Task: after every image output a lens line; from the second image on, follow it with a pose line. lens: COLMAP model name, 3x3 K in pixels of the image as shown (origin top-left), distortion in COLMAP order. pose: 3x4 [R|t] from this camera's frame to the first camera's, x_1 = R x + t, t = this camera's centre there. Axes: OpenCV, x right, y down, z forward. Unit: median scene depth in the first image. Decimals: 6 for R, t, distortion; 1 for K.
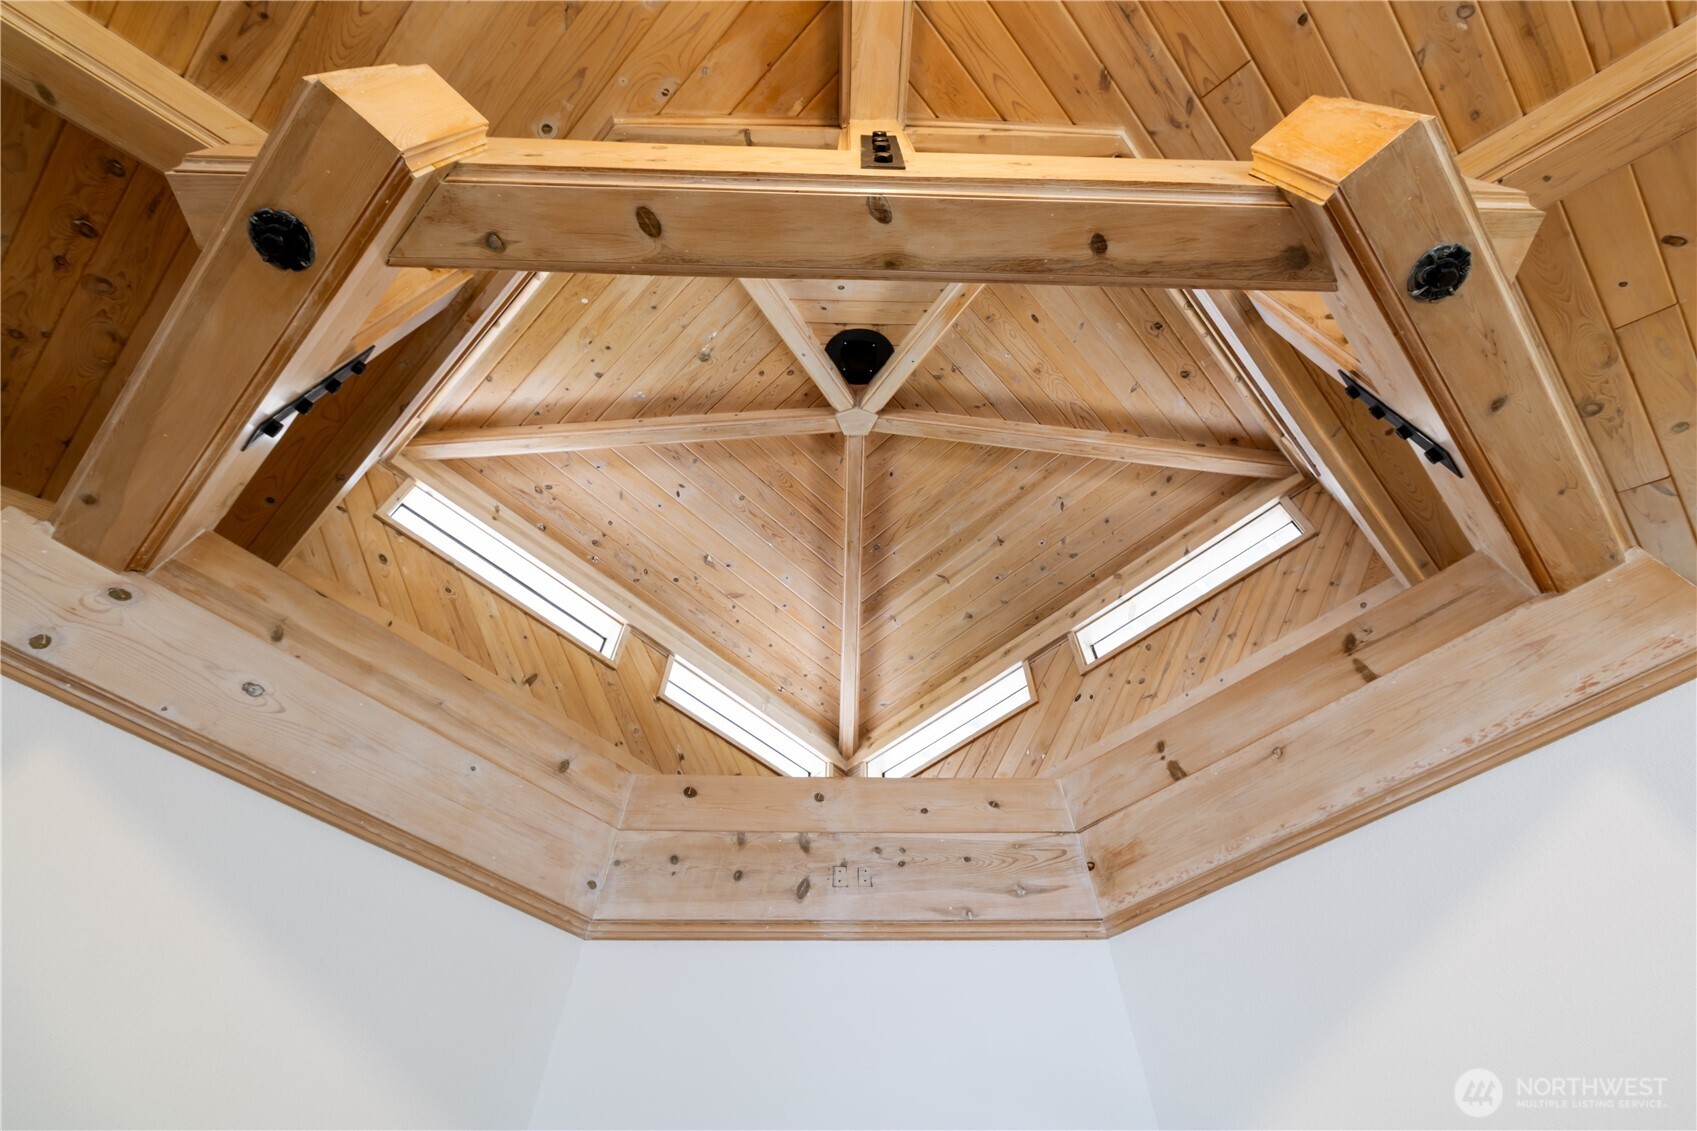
lens RADIAL K [[785.4, 0, 865.1], [0, 785.4, 541.4], [0, 0, 1]] dist [0.008533, 0.001389]
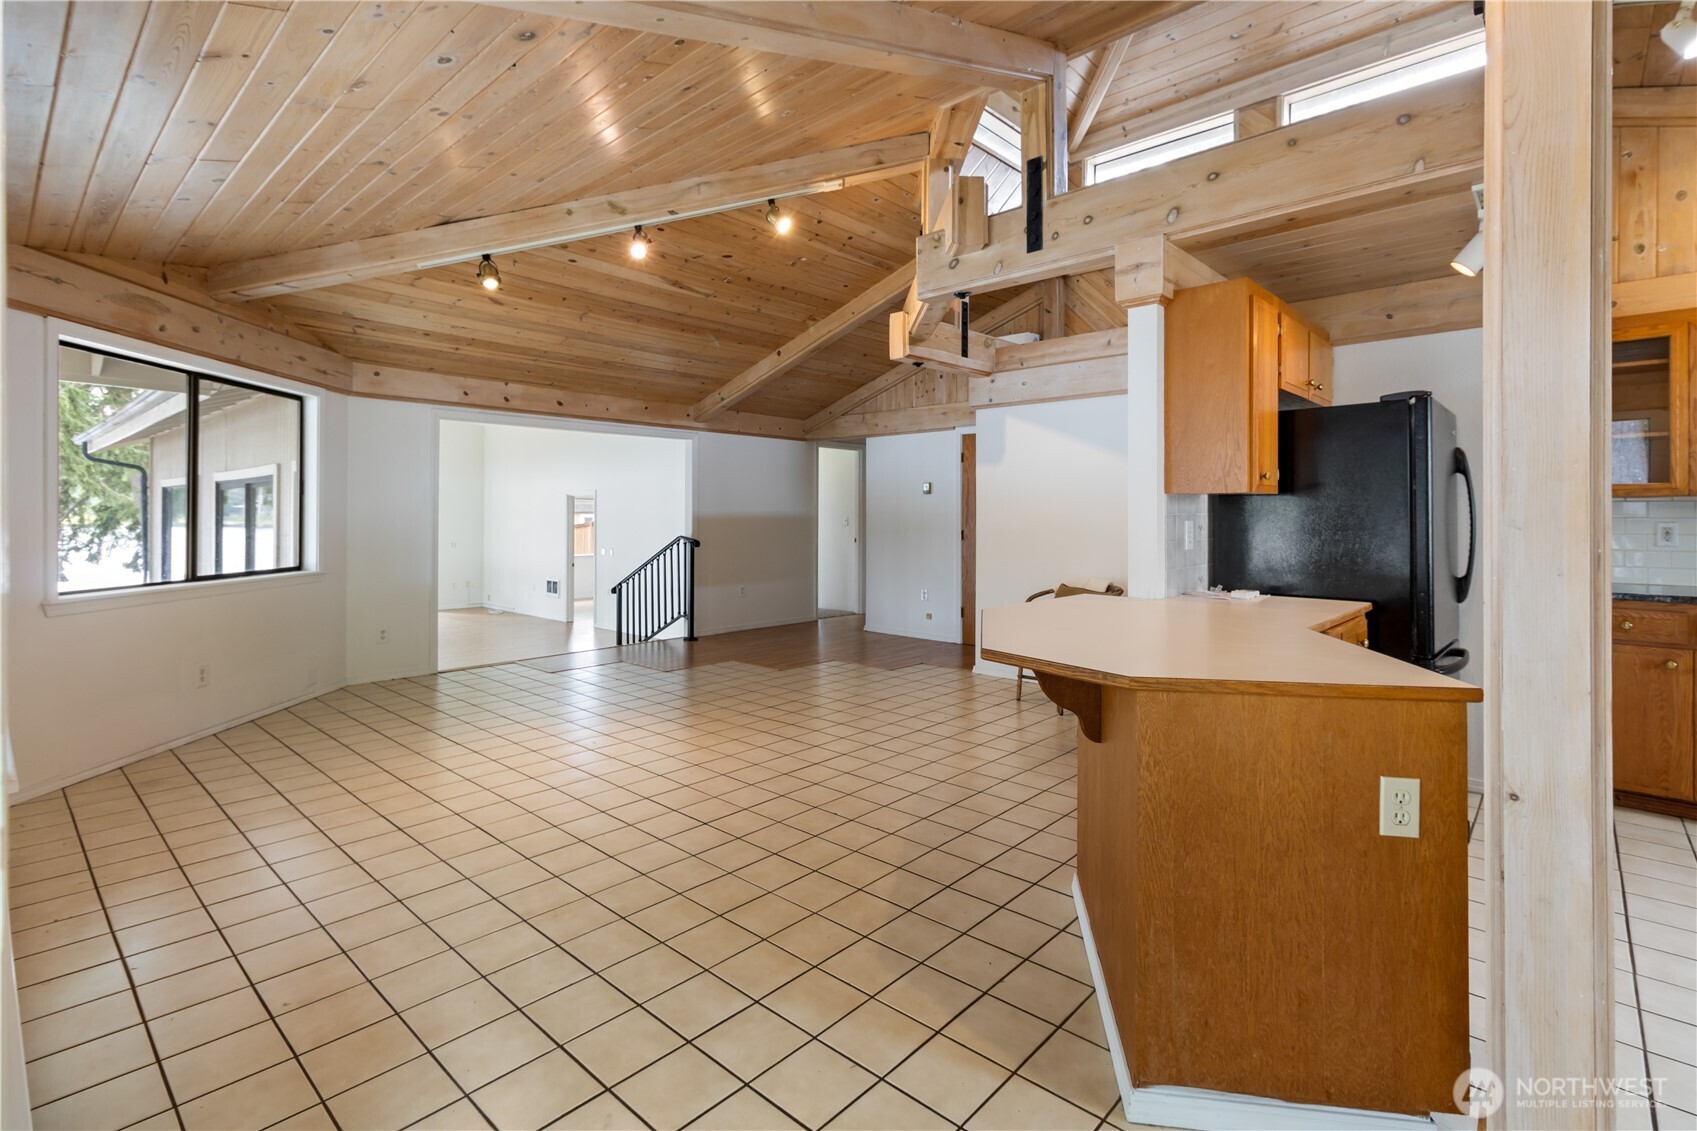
lens RADIAL K [[785.4, 0, 863.9], [0, 785.4, 512.8], [0, 0, 1]] dist [0.008533, 0.001389]
pose [[0.027032, 0.010869, -0.999575, 2.358791], [0.824413, 0.565274, 0.028442, -0.161924], [0.565343, -0.824831, 0.006320, 0.014922]]
